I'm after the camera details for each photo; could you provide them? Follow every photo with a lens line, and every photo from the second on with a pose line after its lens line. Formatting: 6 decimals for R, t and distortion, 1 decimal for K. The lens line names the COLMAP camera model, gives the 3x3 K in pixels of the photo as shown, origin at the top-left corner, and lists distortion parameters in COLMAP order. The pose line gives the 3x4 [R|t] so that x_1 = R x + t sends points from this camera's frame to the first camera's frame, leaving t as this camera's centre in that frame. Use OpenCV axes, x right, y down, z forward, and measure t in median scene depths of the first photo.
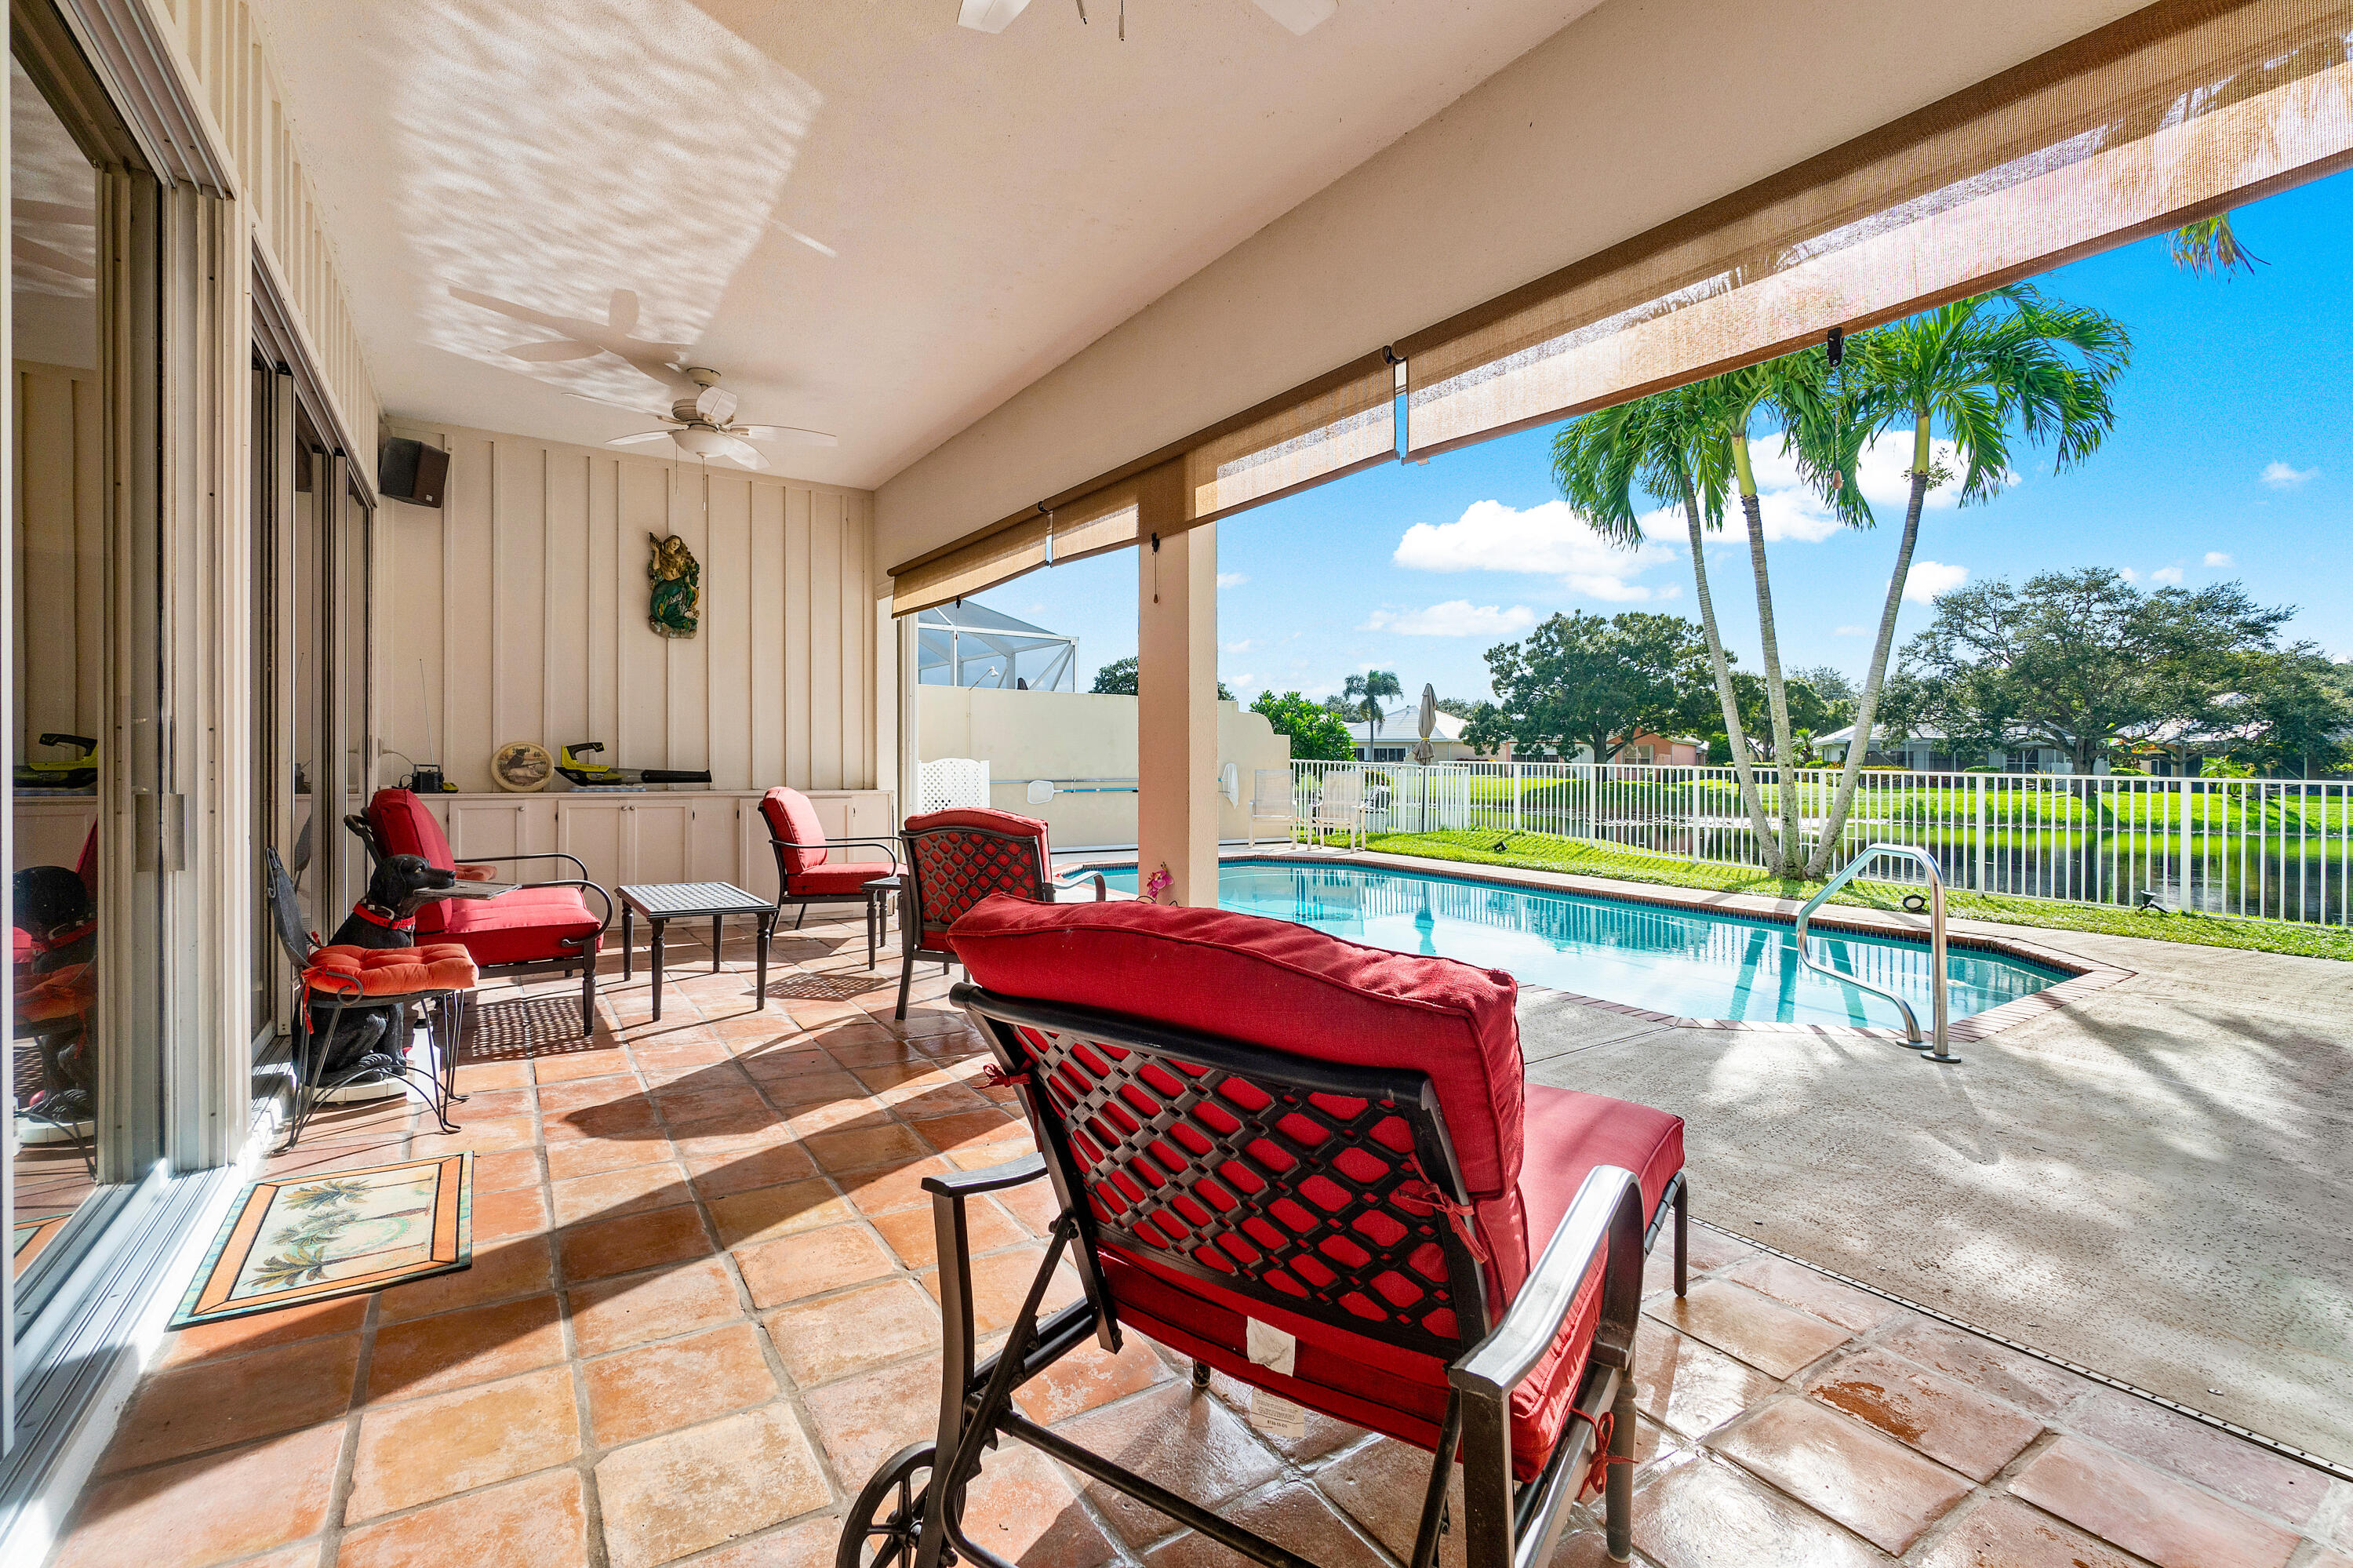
lens RADIAL K [[1030.9, 0, 1186.9], [0, 1030.9, 764.4], [0, 0, 1]] dist [0.008730, -0.000649]
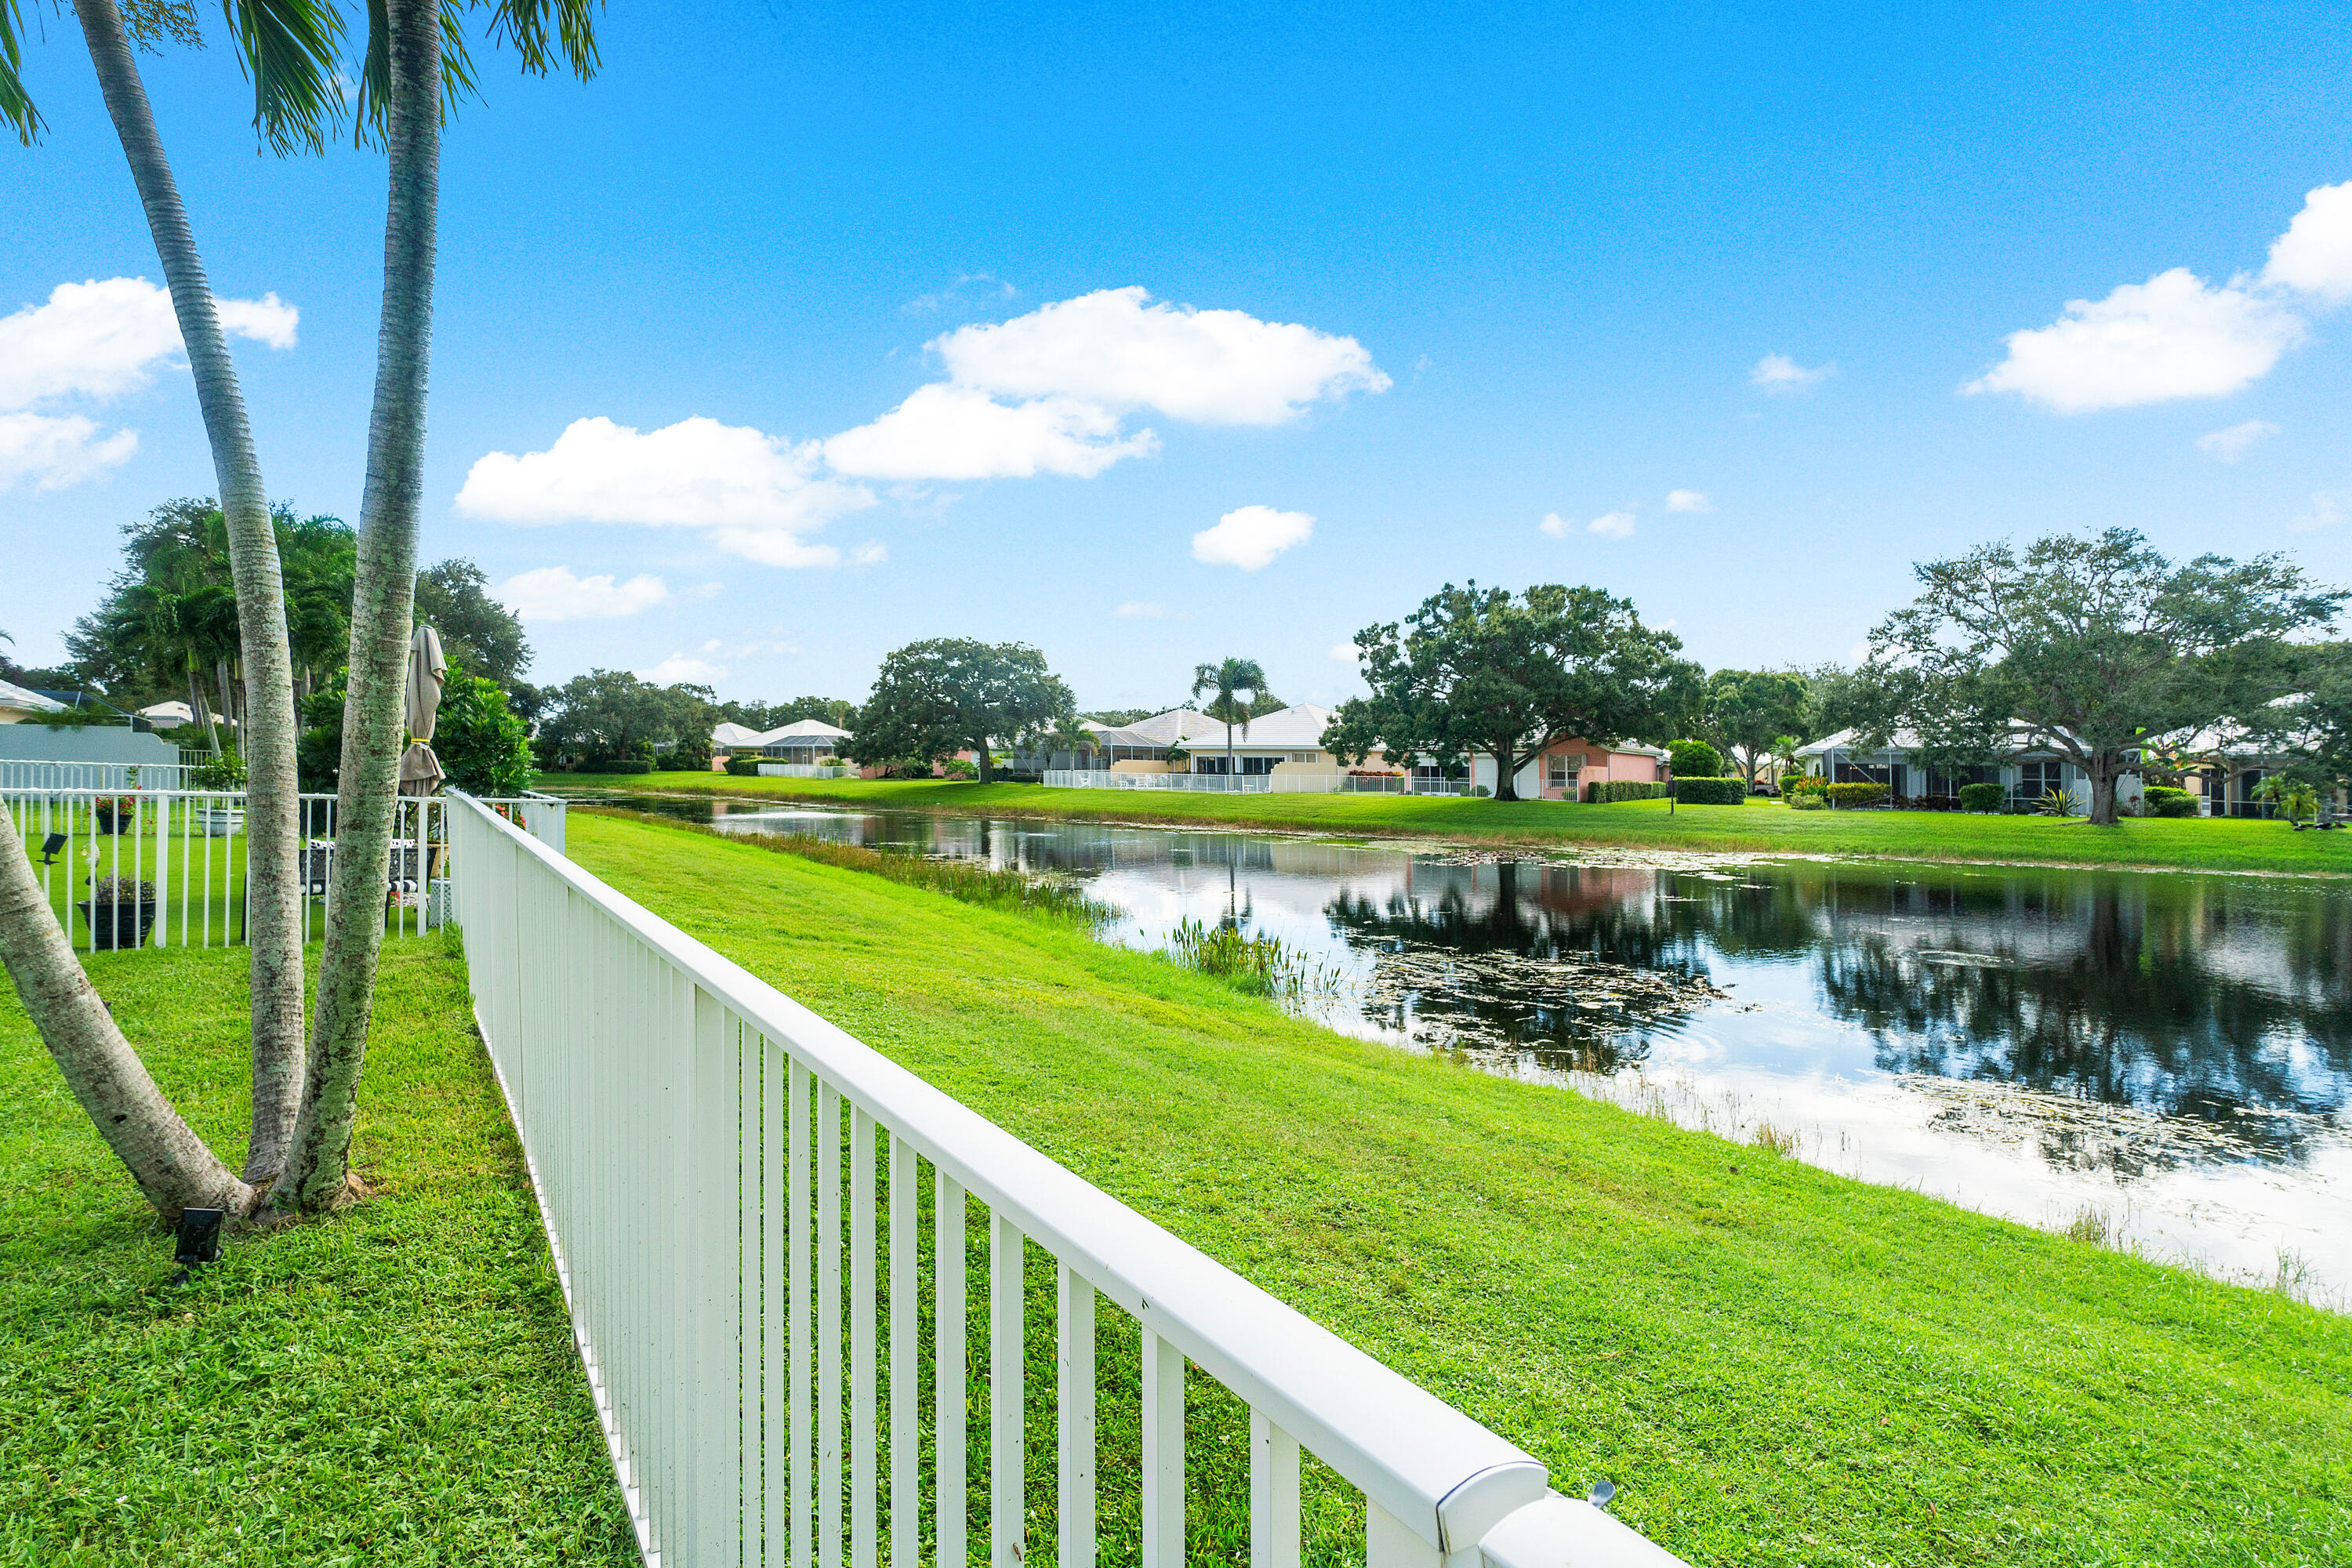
lens RADIAL K [[1246.0, 0, 1192.3], [0, 1246.0, 781.8], [0, 0, 1]] dist [-0.020232, -0.003507]
pose [[0.999434, 0.003000, -0.033510, 0.219019], [-0.002626, 0.999934, 0.011200, -0.008986], [0.033541, -0.011106, 0.999376, 0.063583]]
